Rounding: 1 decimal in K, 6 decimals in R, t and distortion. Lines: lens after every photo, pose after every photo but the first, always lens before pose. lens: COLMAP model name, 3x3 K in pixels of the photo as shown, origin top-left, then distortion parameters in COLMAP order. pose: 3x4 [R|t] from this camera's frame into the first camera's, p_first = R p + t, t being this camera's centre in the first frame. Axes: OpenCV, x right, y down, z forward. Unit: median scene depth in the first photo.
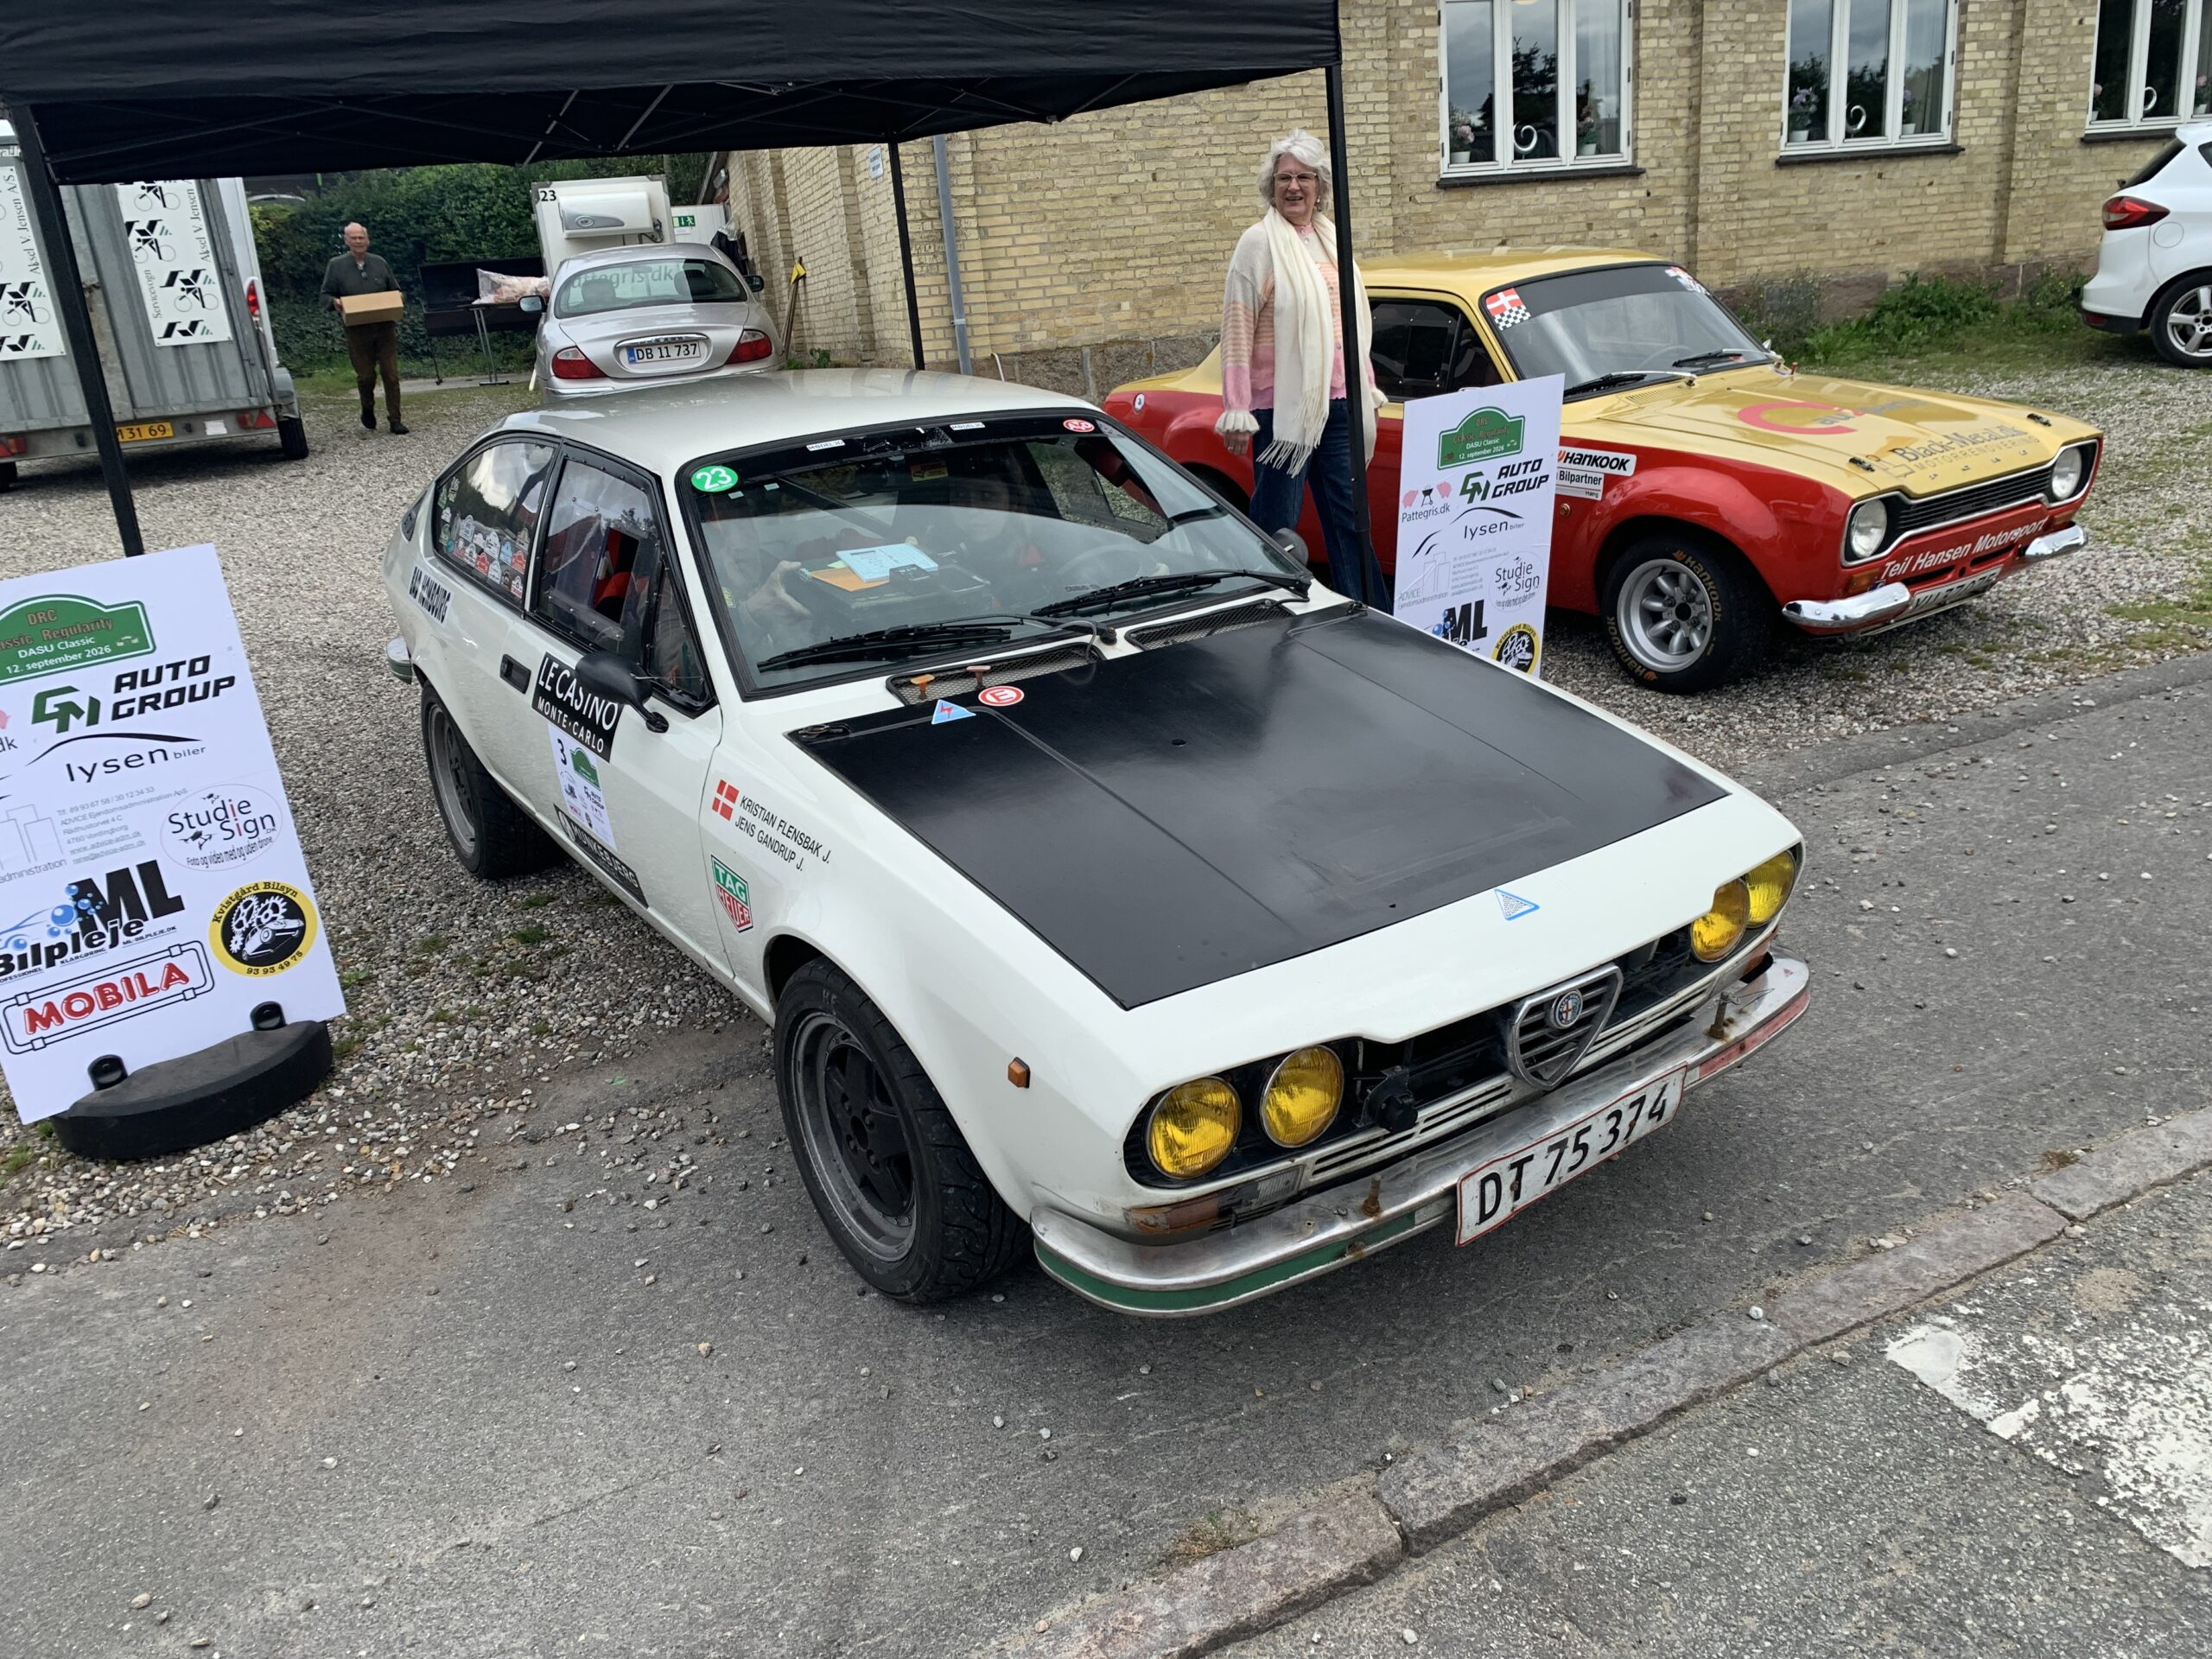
lens RADIAL K [[1678.7, 0, 1097.2], [0, 1678.7, 826.7], [0, 0, 1]] dist [0.006366, 0.000500]
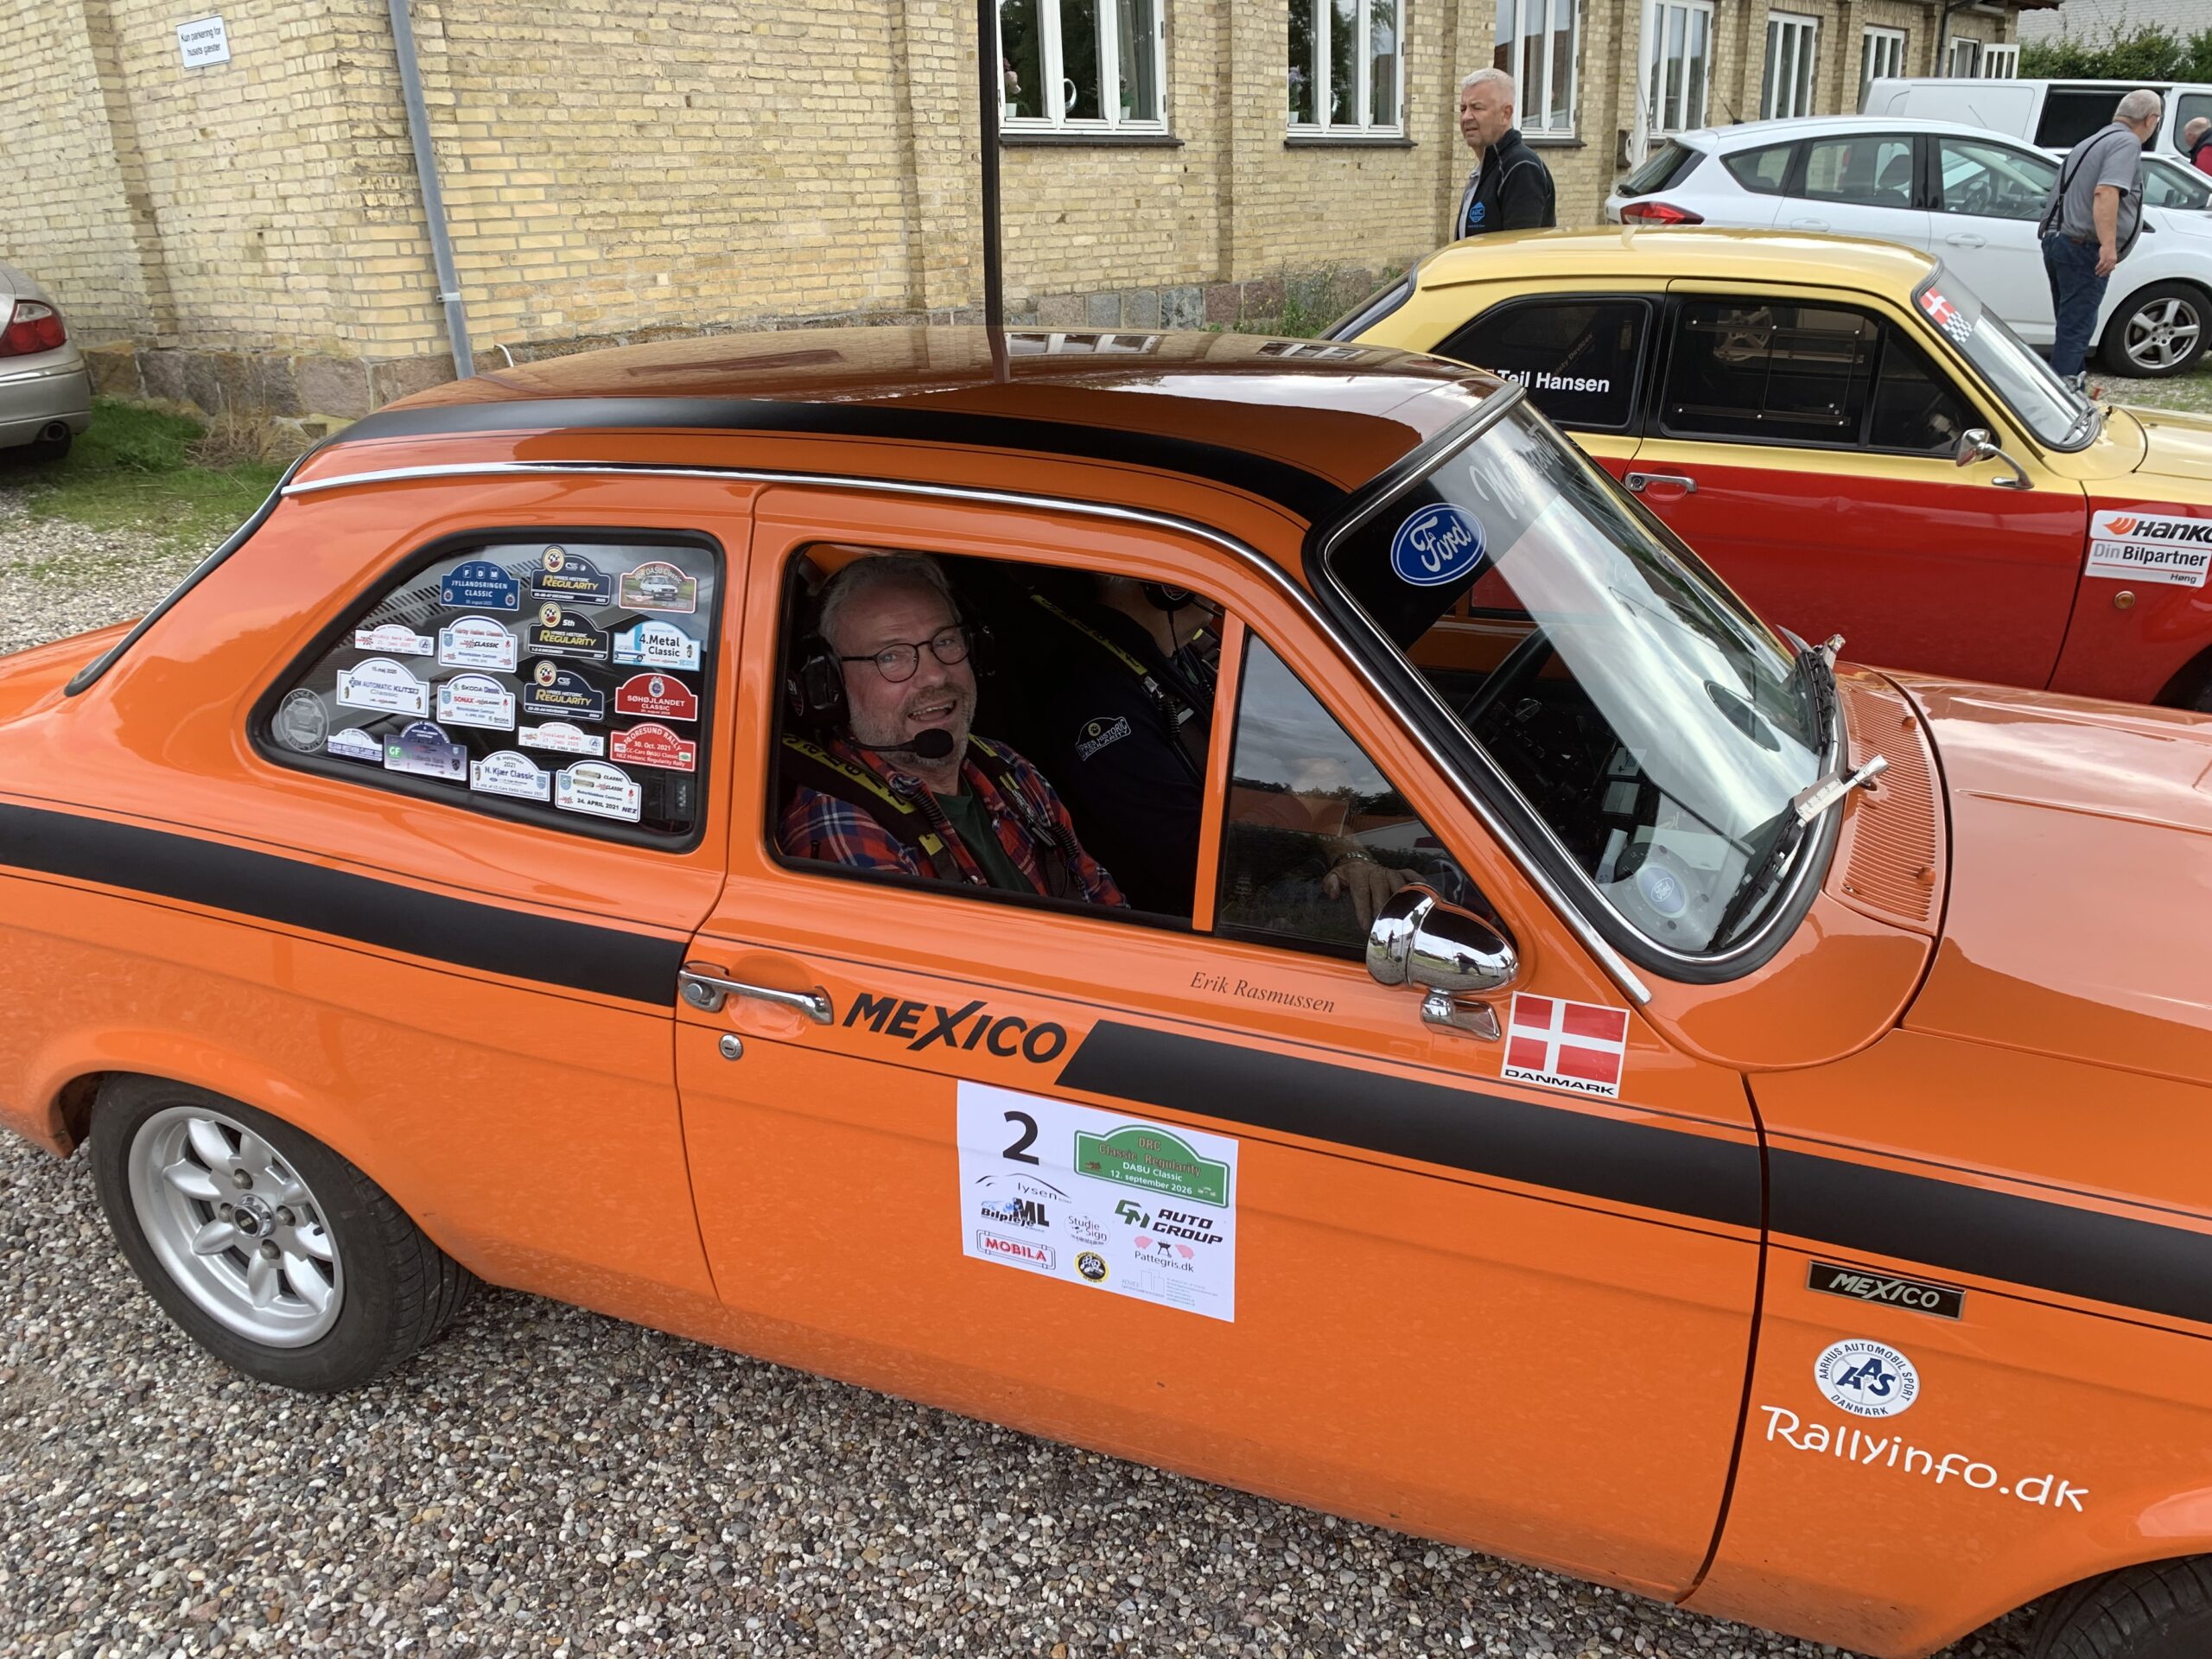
lens RADIAL K [[1678.7, 0, 1108.8], [0, 1678.7, 827.7], [0, 0, 1]] dist [0.006366, 0.000500]
pose [[0.844053, -0.140018, 0.517658, -0.229286], [0.132924, 0.989814, 0.050993, -0.089589], [-0.519524, 0.025768, 0.854067, 0.294021]]
